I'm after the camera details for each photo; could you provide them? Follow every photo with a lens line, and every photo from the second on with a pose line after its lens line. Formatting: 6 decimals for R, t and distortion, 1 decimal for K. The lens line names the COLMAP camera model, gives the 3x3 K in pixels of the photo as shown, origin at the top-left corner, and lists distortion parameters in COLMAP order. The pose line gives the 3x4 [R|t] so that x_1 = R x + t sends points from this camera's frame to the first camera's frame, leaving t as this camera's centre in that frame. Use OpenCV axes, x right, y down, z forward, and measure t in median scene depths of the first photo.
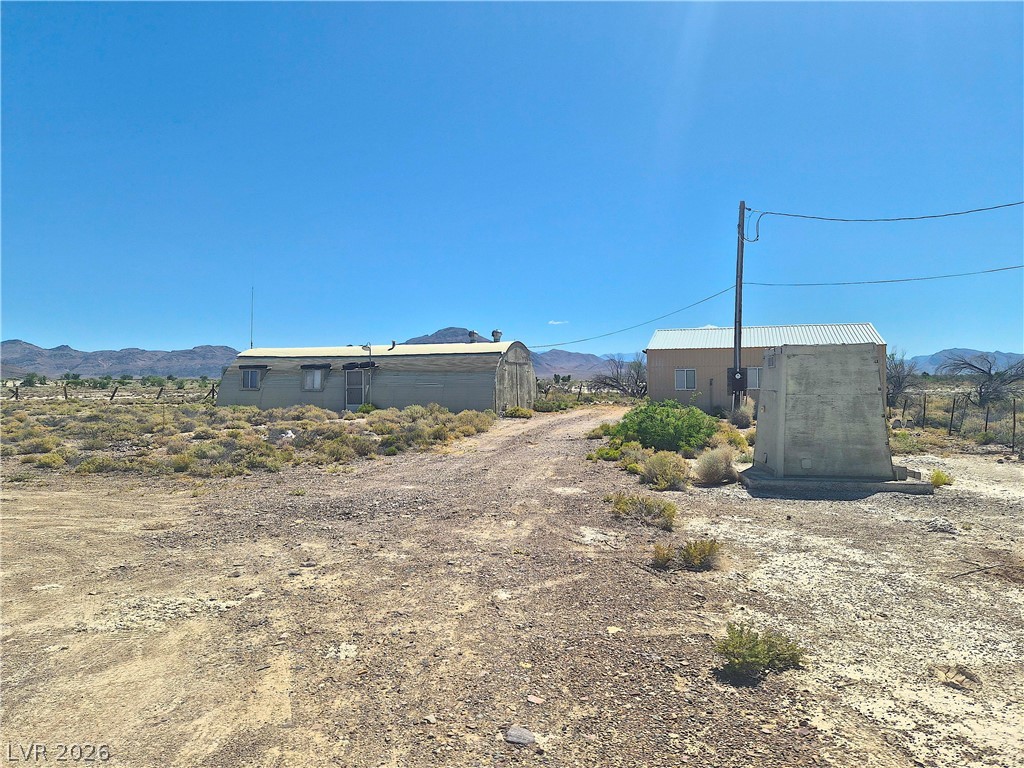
lens RADIAL K [[685.0, 0, 509.2], [0, 685.0, 382.4], [0, 0, 1]] dist [0.077600, -0.066825]
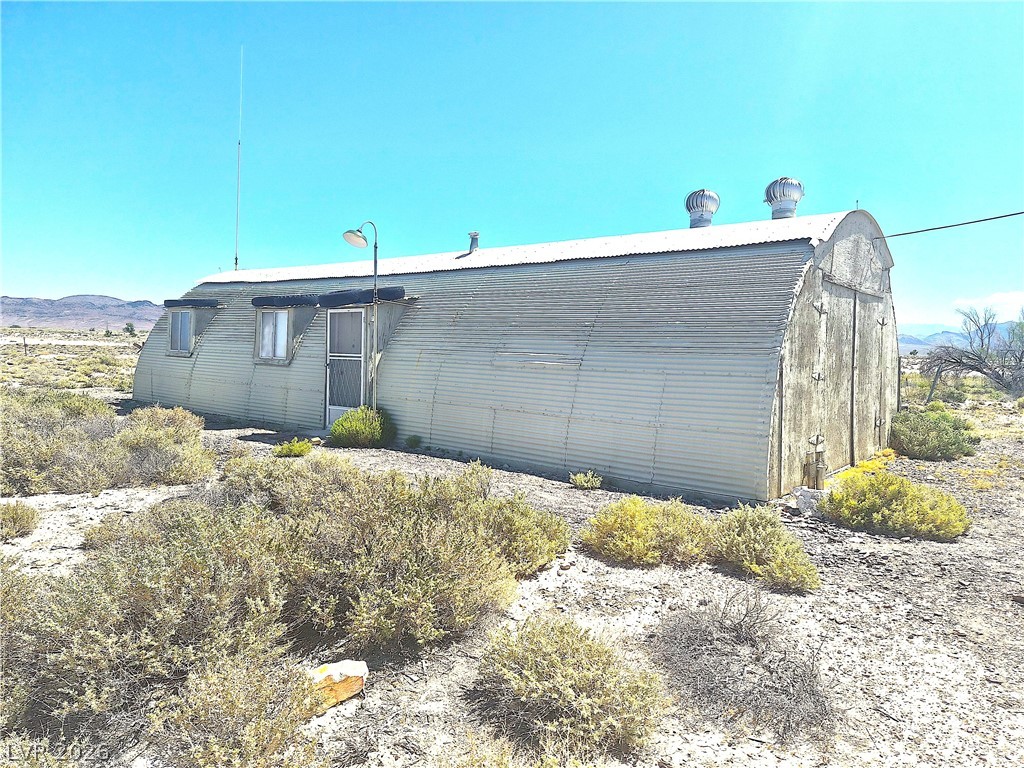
lens RADIAL K [[685.0, 0, 509.2], [0, 685.0, 382.4], [0, 0, 1]] dist [0.077600, -0.066825]
pose [[0.938764, 0.046660, -0.341386, -0.056528], [-0.030809, 0.998187, 0.051712, -0.002423], [0.343180, -0.038027, 0.938500, 1.614730]]
